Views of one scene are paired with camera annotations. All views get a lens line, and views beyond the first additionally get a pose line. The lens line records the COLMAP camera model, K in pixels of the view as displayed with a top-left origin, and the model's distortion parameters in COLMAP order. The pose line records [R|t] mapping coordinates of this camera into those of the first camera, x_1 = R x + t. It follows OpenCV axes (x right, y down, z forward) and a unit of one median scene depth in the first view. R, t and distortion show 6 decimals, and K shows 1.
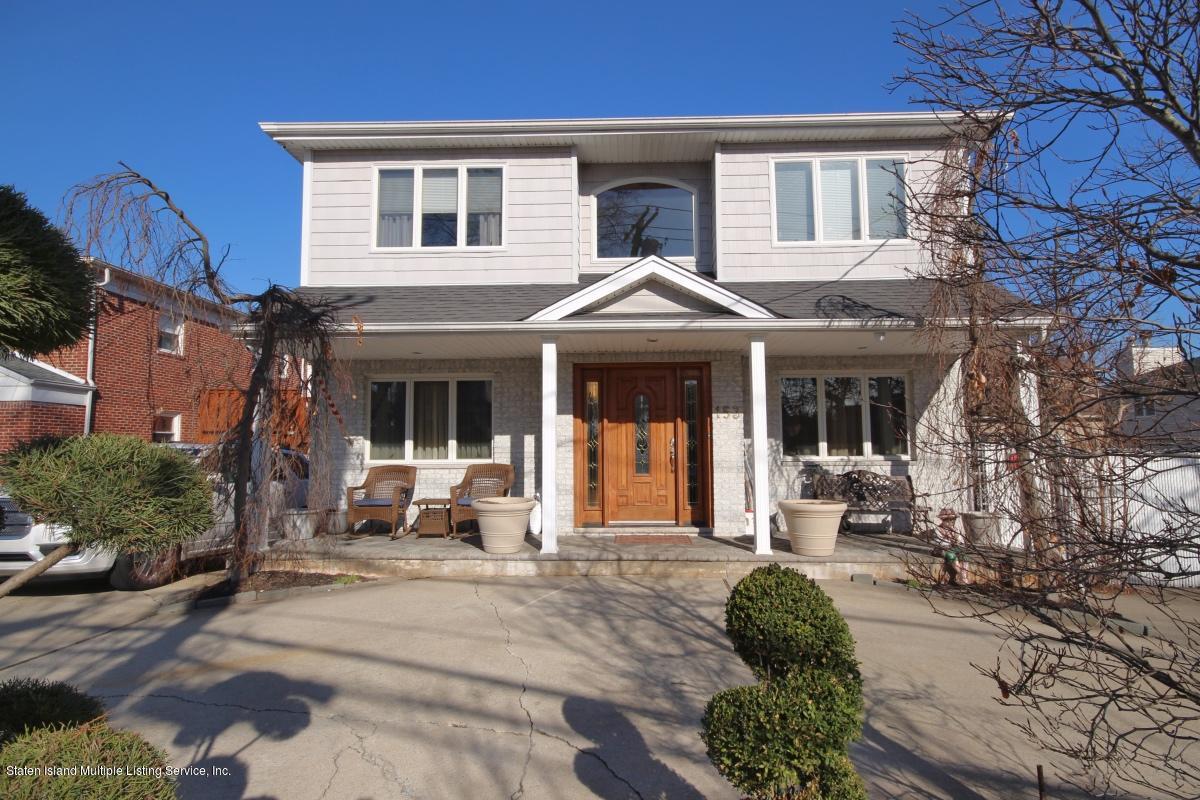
lens RADIAL K [[620.6, 0, 600.5], [0, 620.6, 402.3], [0, 0, 1]] dist [0.004402, 0.000875]
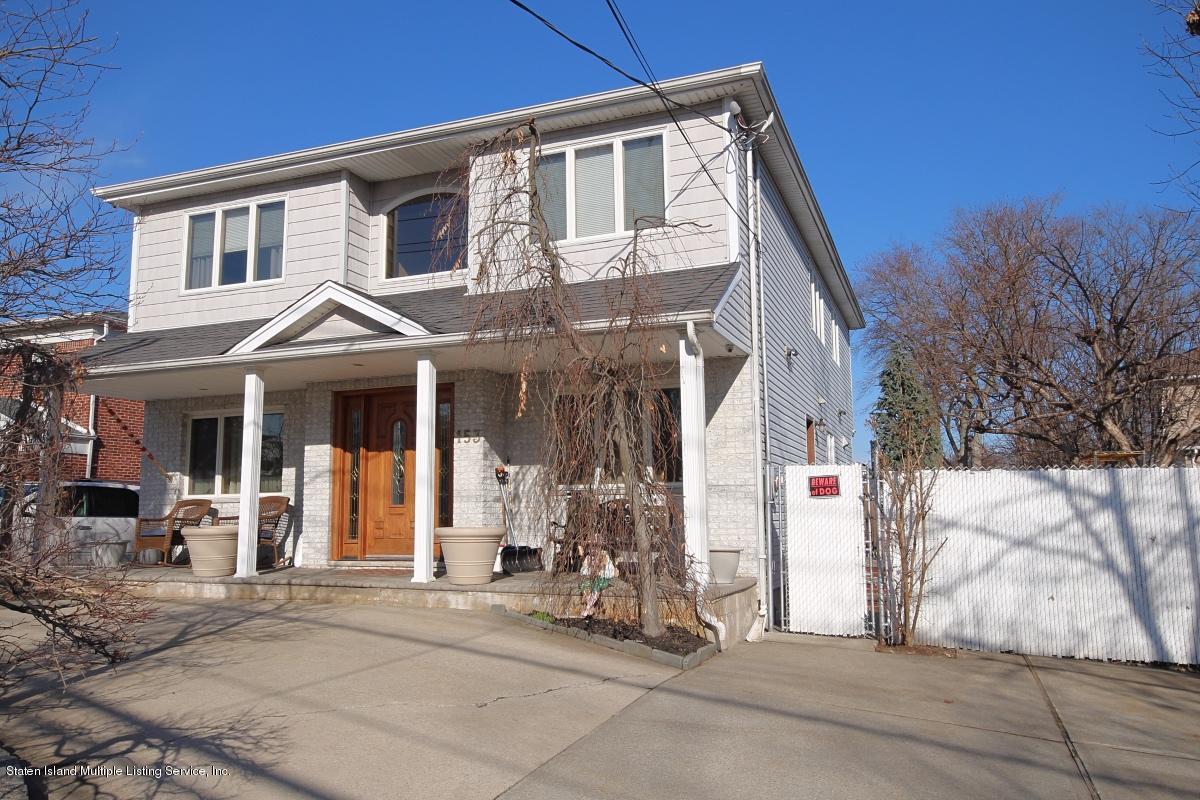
lens RADIAL K [[874.0, 0, 597.5], [0, 874.0, 399.1], [0, 0, 1]] dist [0.027023, 0.000213]
pose [[0.938622, -0.048385, -0.341536, 0.795415], [0.030600, 0.997889, -0.057275, 0.039772], [0.343587, 0.043308, 0.938122, -0.143883]]
